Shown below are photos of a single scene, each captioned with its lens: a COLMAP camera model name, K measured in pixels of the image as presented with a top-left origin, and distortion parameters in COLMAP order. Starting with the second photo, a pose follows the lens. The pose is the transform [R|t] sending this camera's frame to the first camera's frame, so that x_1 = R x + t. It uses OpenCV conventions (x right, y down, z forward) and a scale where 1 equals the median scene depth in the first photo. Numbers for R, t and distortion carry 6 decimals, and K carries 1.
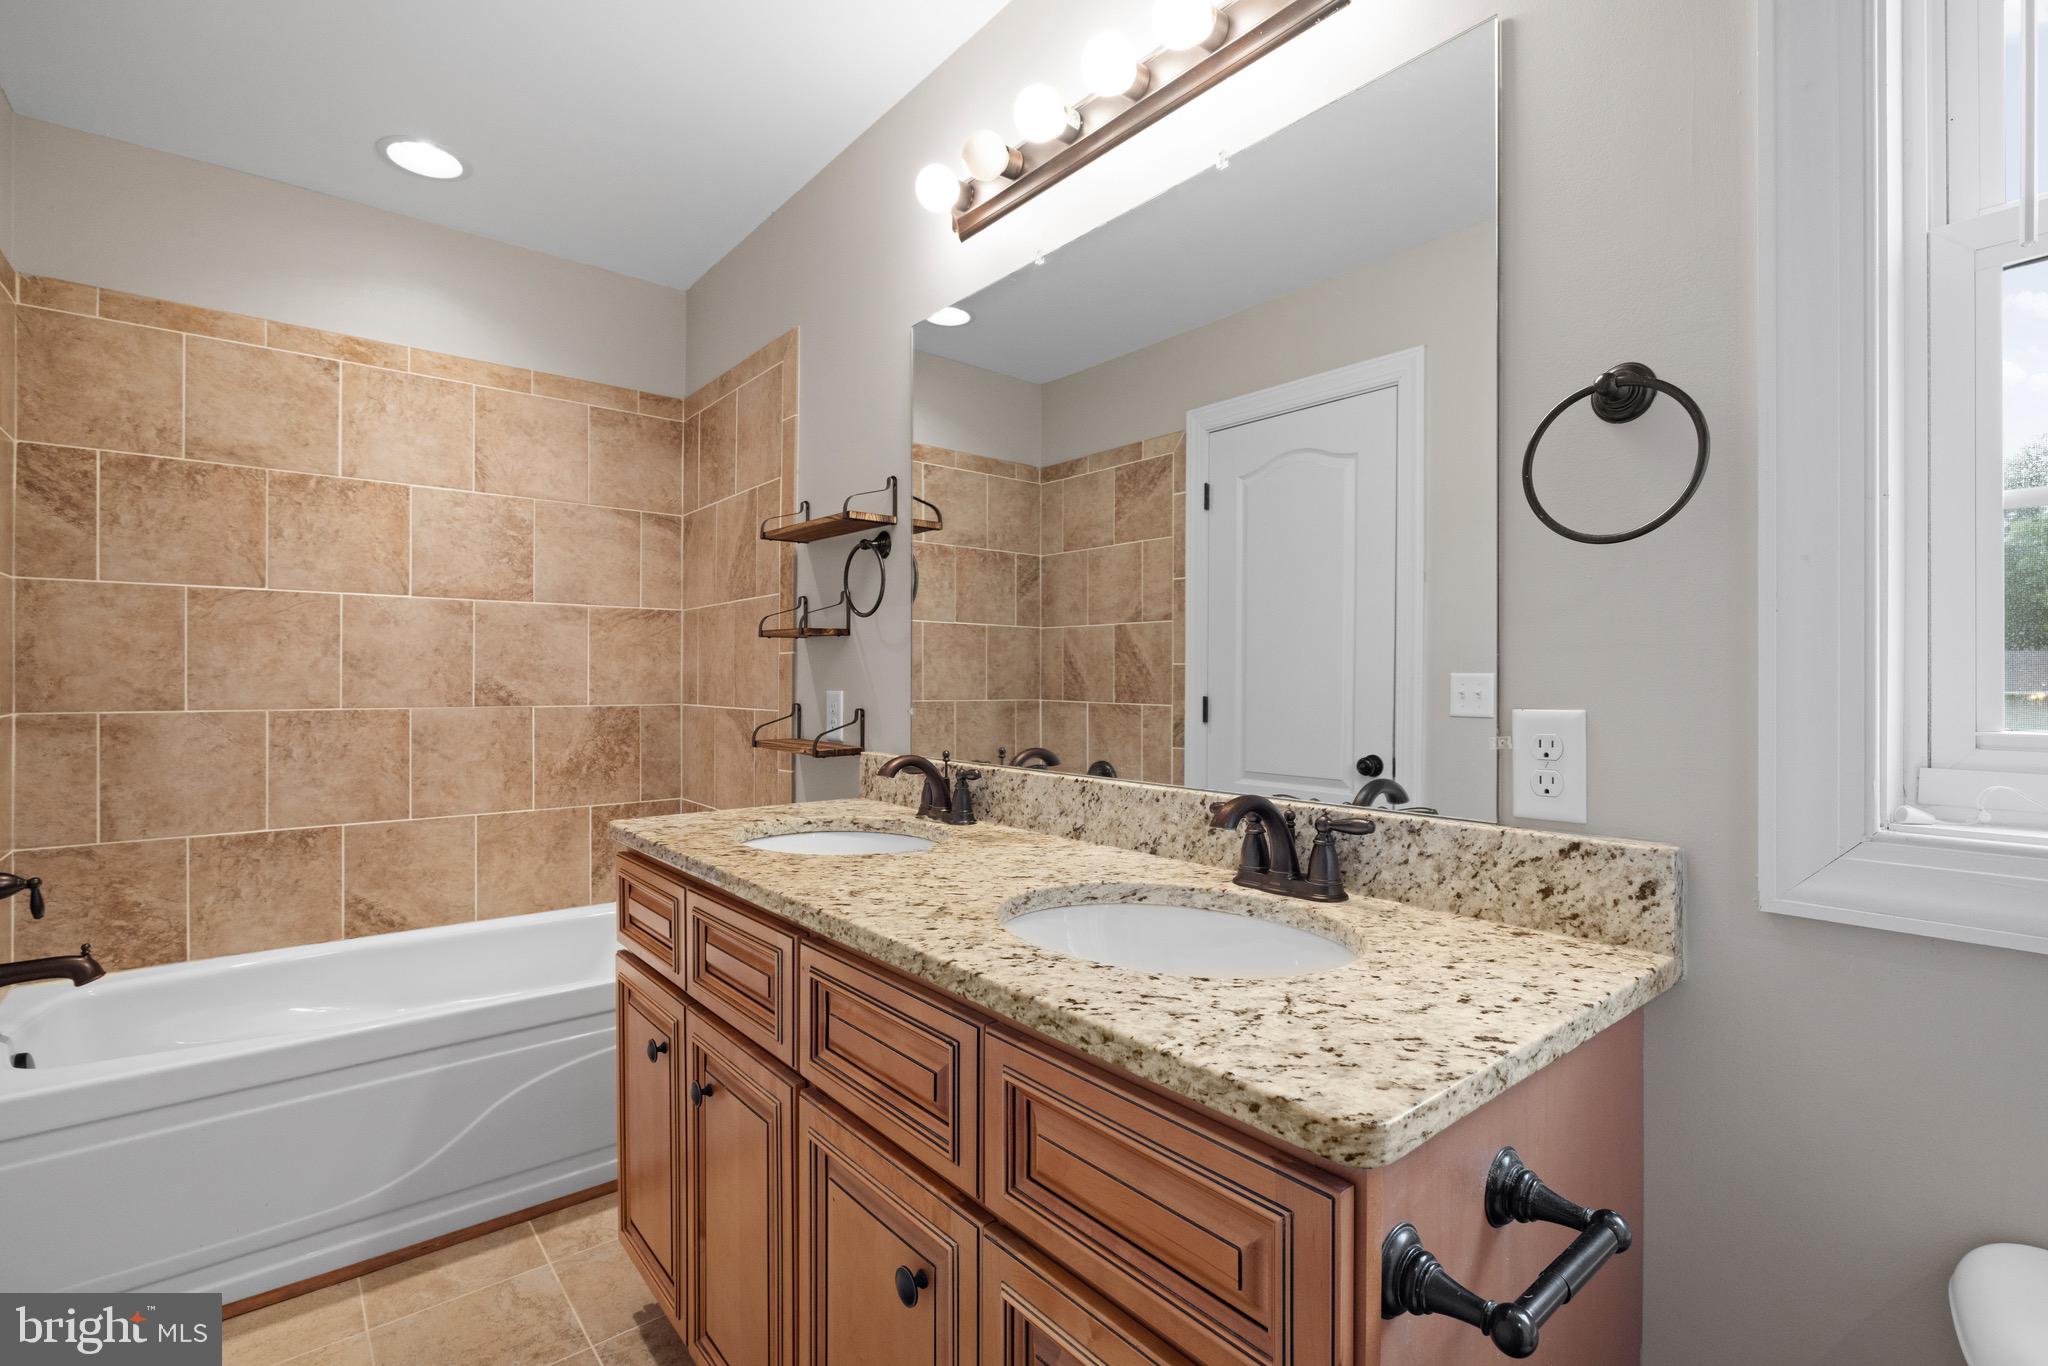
lens RADIAL K [[923.6, 0, 1024.0], [0, 923.6, 683.0], [0, 0, 1]] dist [-0.009954, 0.000148]
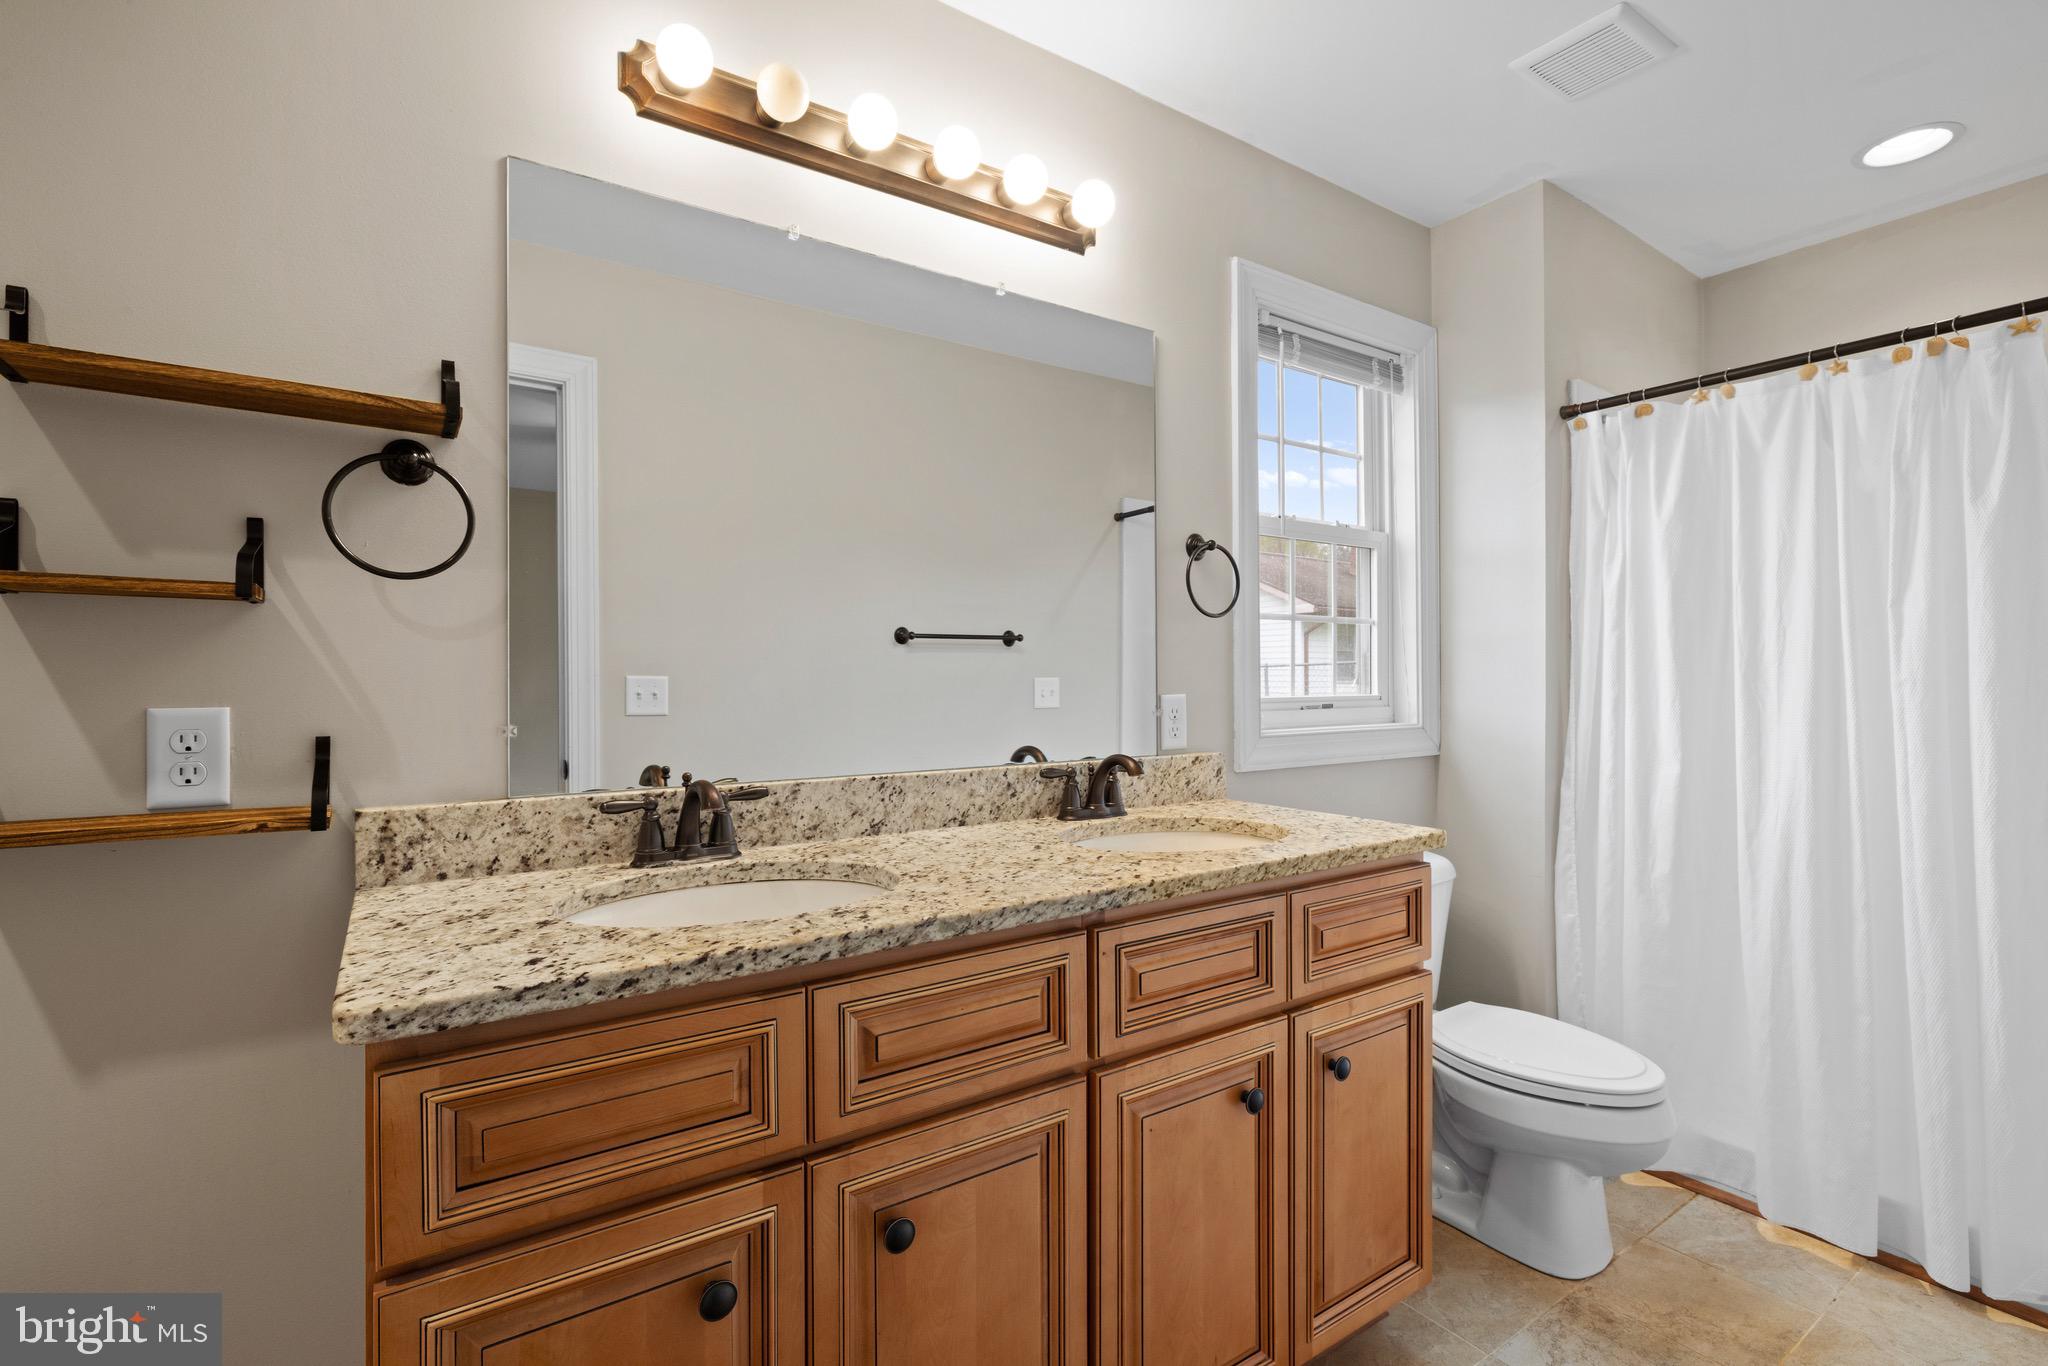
lens RADIAL K [[923.6, 0, 1024.0], [0, 923.6, 683.0], [0, 0, 1]] dist [-0.009954, 0.000148]
pose [[0.103407, -0.003014, 0.994635, -1.044128], [0.008782, 0.999959, 0.002117, -0.002817], [-0.994600, 0.008516, 0.103429, 0.787843]]
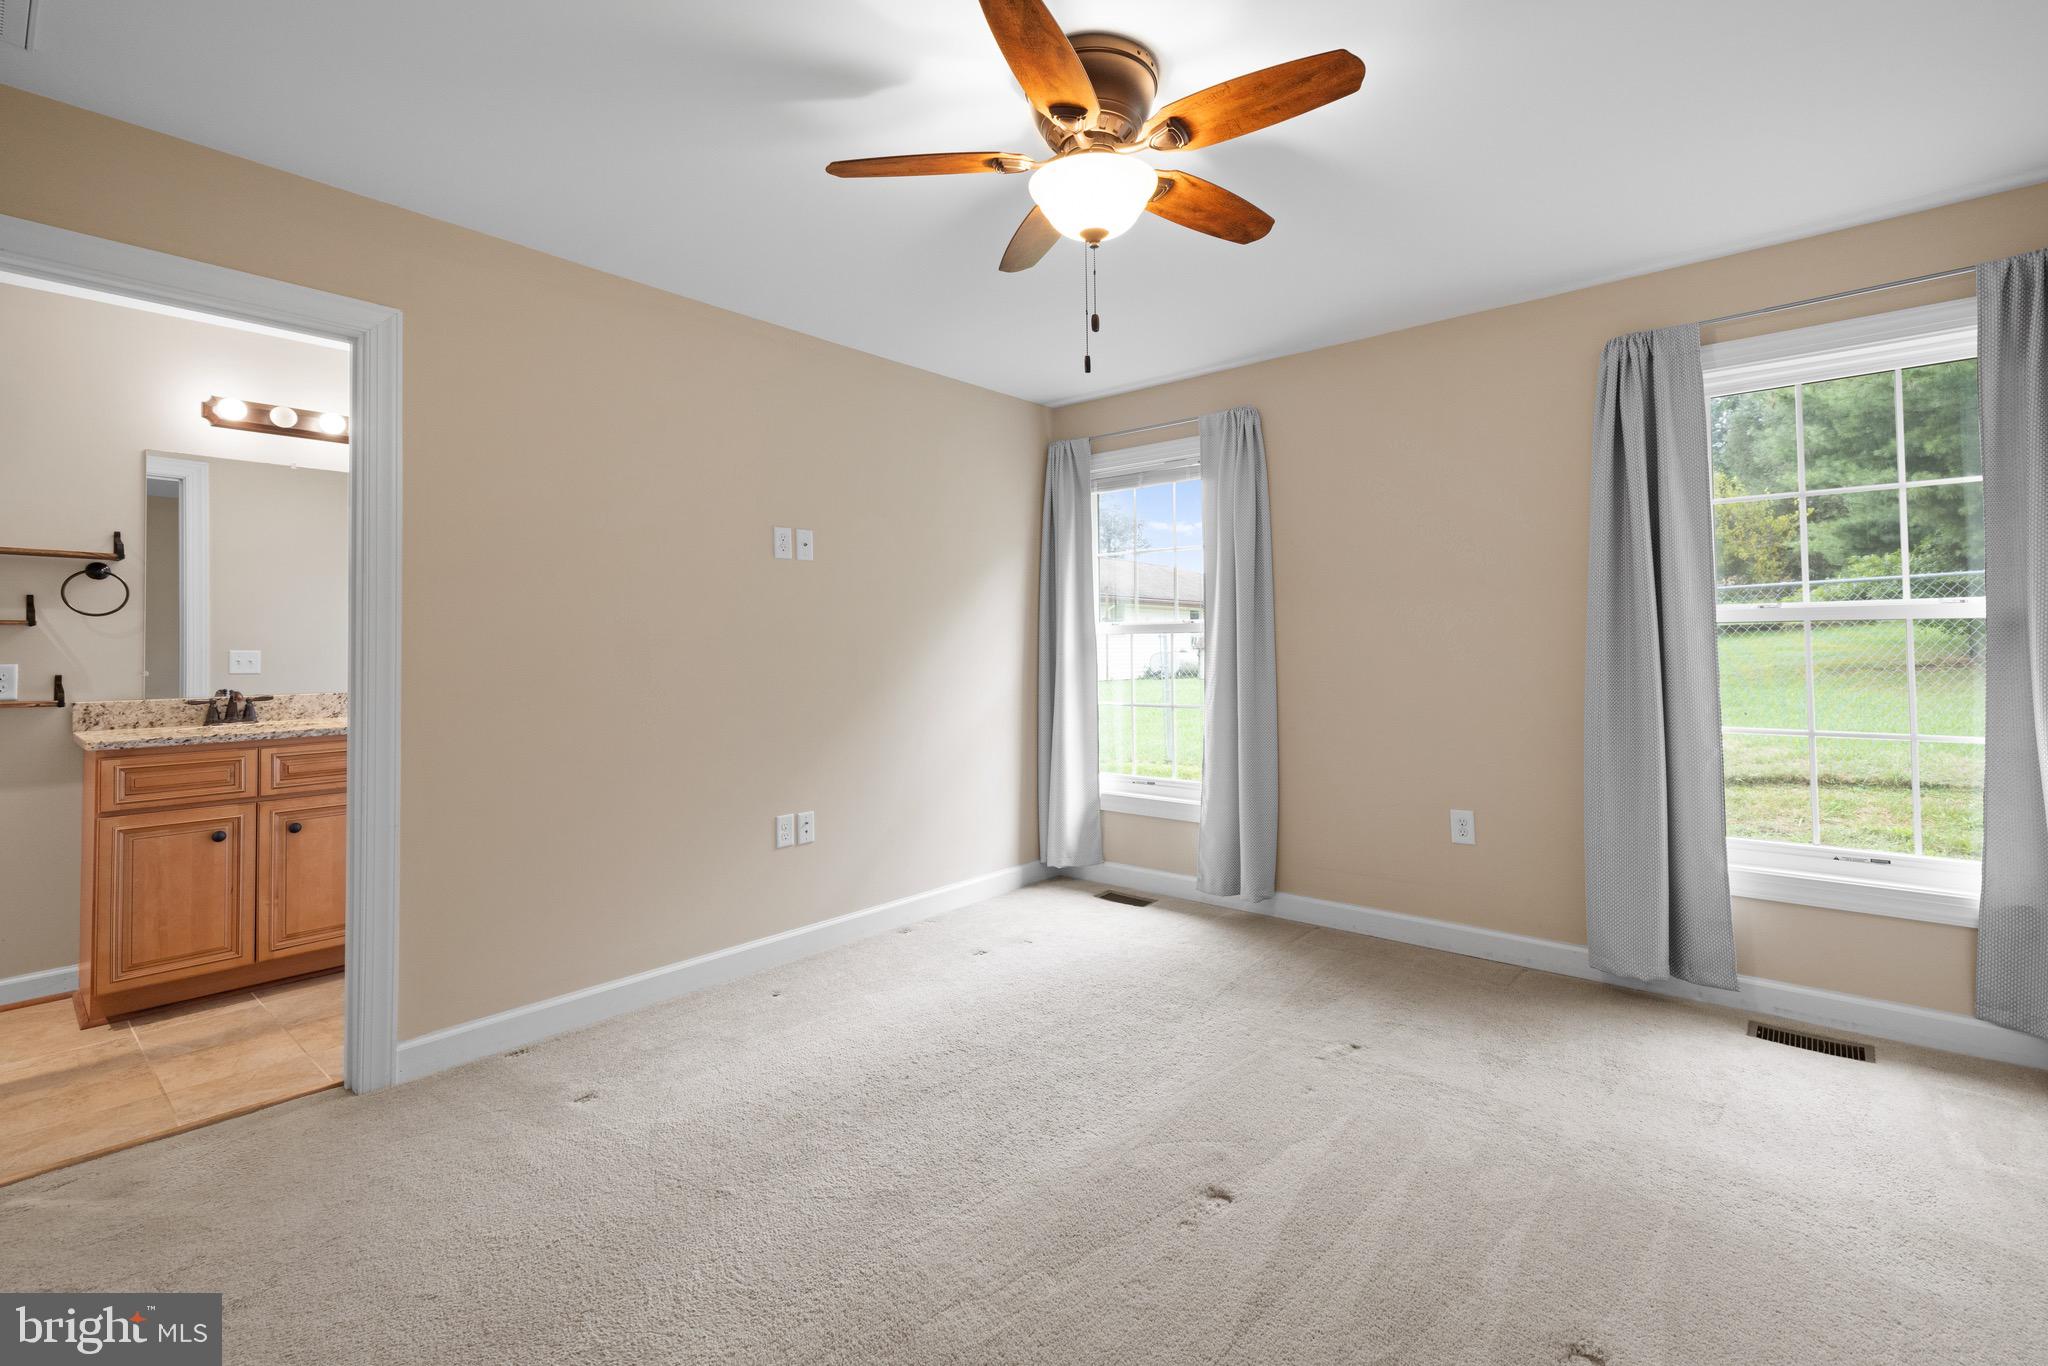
lens RADIAL K [[895.5, 0, 1043.2], [0, 895.5, 632.0], [0, 0, 1]] dist [0.000211, 0.000221]
pose [[-0.176924, 0.017288, 0.984073, -2.876063], [0.013105, 0.999798, -0.015208, 0.001829], [-0.984137, 0.010206, -0.177115, -0.483061]]
